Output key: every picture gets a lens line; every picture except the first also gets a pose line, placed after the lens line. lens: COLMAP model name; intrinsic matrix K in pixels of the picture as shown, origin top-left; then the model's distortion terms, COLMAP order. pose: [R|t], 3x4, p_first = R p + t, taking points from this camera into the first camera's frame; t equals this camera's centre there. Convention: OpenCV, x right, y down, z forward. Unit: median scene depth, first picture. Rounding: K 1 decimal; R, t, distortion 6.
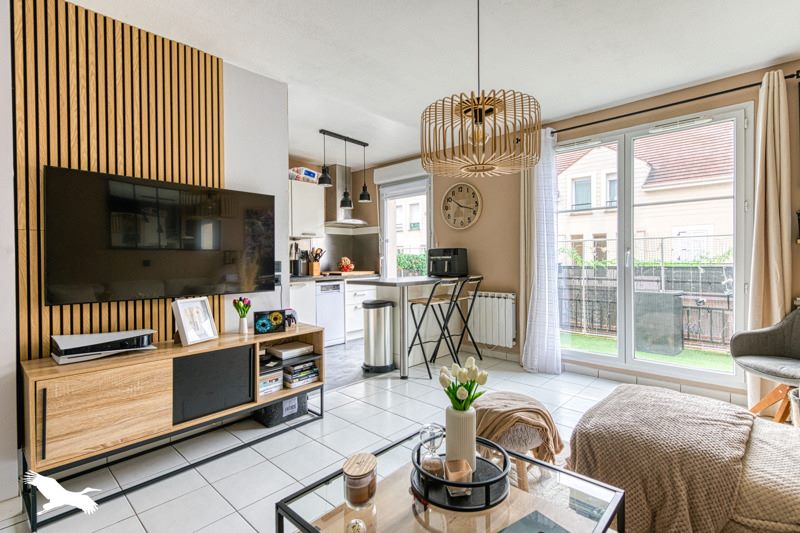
lens RADIAL K [[380.9, 0, 405.8], [0, 380.9, 263.5], [0, 0, 1]] dist [0.003239, -0.000335]
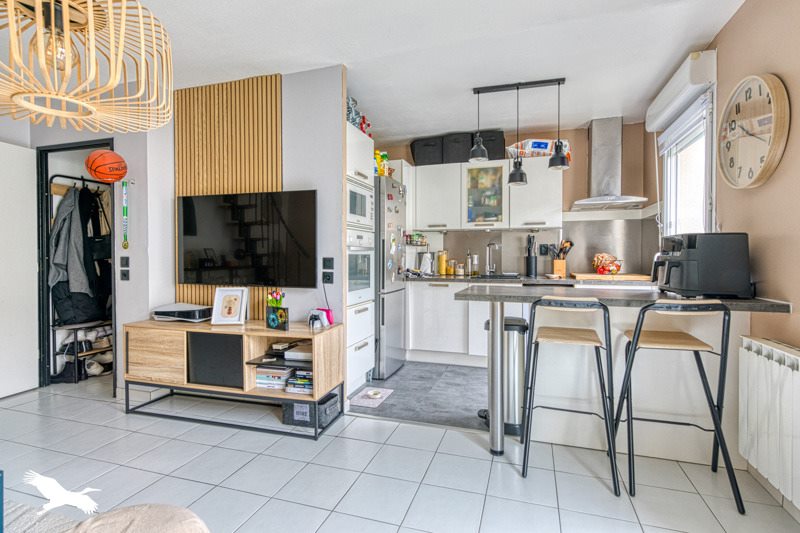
lens RADIAL K [[380.9, 0, 405.1], [0, 380.9, 261.5], [0, 0, 1]] dist [0.003239, -0.000335]
pose [[0.428246, 0.020434, -0.903431, 0.664433], [-0.014295, 0.999772, 0.015836, -0.015801], [0.903549, 0.006133, 0.428441, 0.843042]]
